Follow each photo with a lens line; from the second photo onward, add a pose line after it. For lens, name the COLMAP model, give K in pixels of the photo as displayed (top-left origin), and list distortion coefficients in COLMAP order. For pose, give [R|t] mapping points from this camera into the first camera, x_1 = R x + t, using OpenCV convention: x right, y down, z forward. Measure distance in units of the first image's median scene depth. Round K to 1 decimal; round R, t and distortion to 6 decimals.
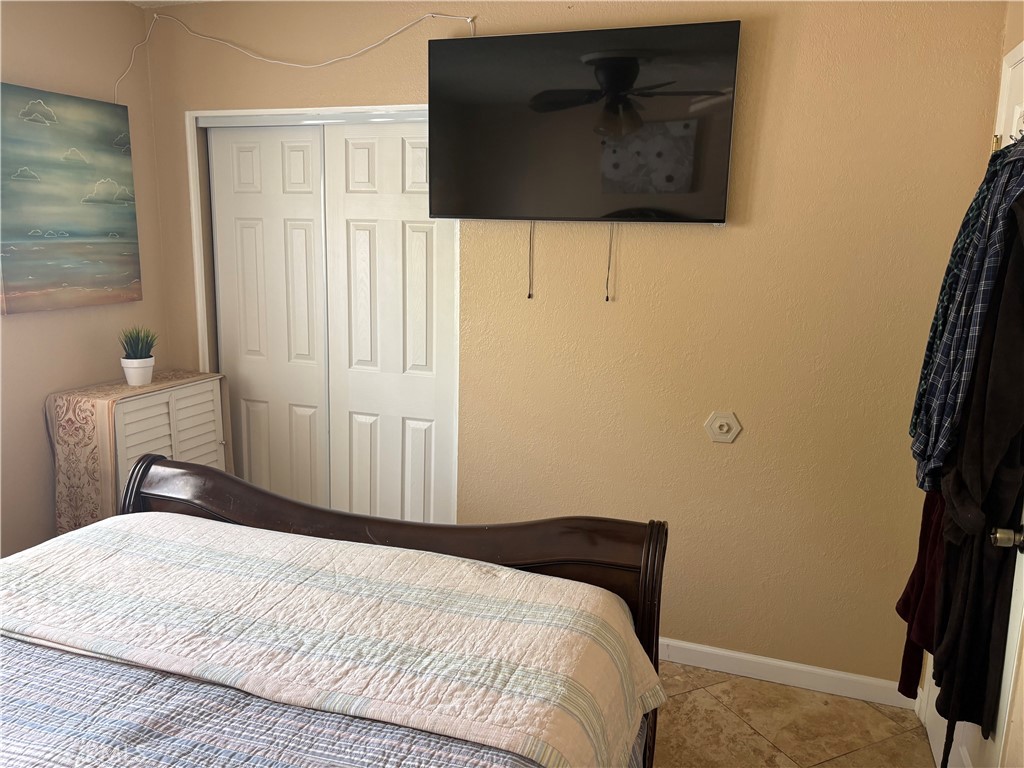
lens RADIAL K [[772.1, 0, 513.2], [0, 772.1, 384.5], [0, 0, 1]] dist [0.043355, -0.059664]
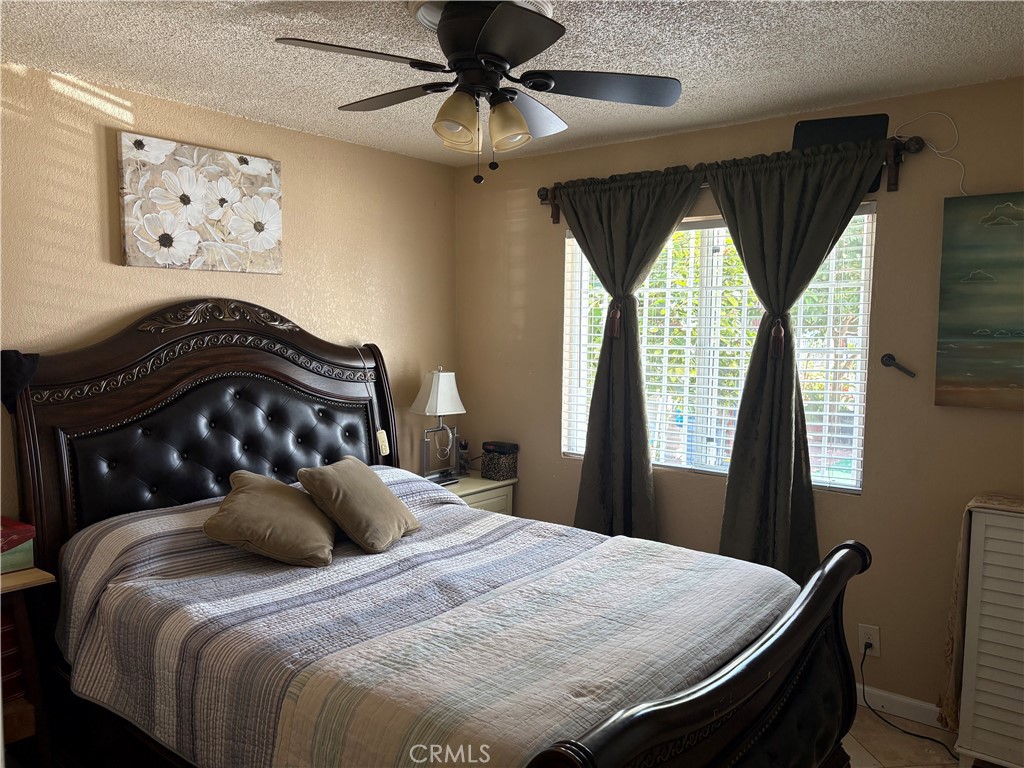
lens RADIAL K [[772.1, 0, 514.5], [0, 772.1, 387.5], [0, 0, 1]] dist [0.043355, -0.059664]
pose [[-0.336761, 0.054471, -0.940013, 0.579691], [-0.192991, 0.973138, 0.125530, -0.137462], [0.921600, 0.223688, -0.317202, 0.796052]]
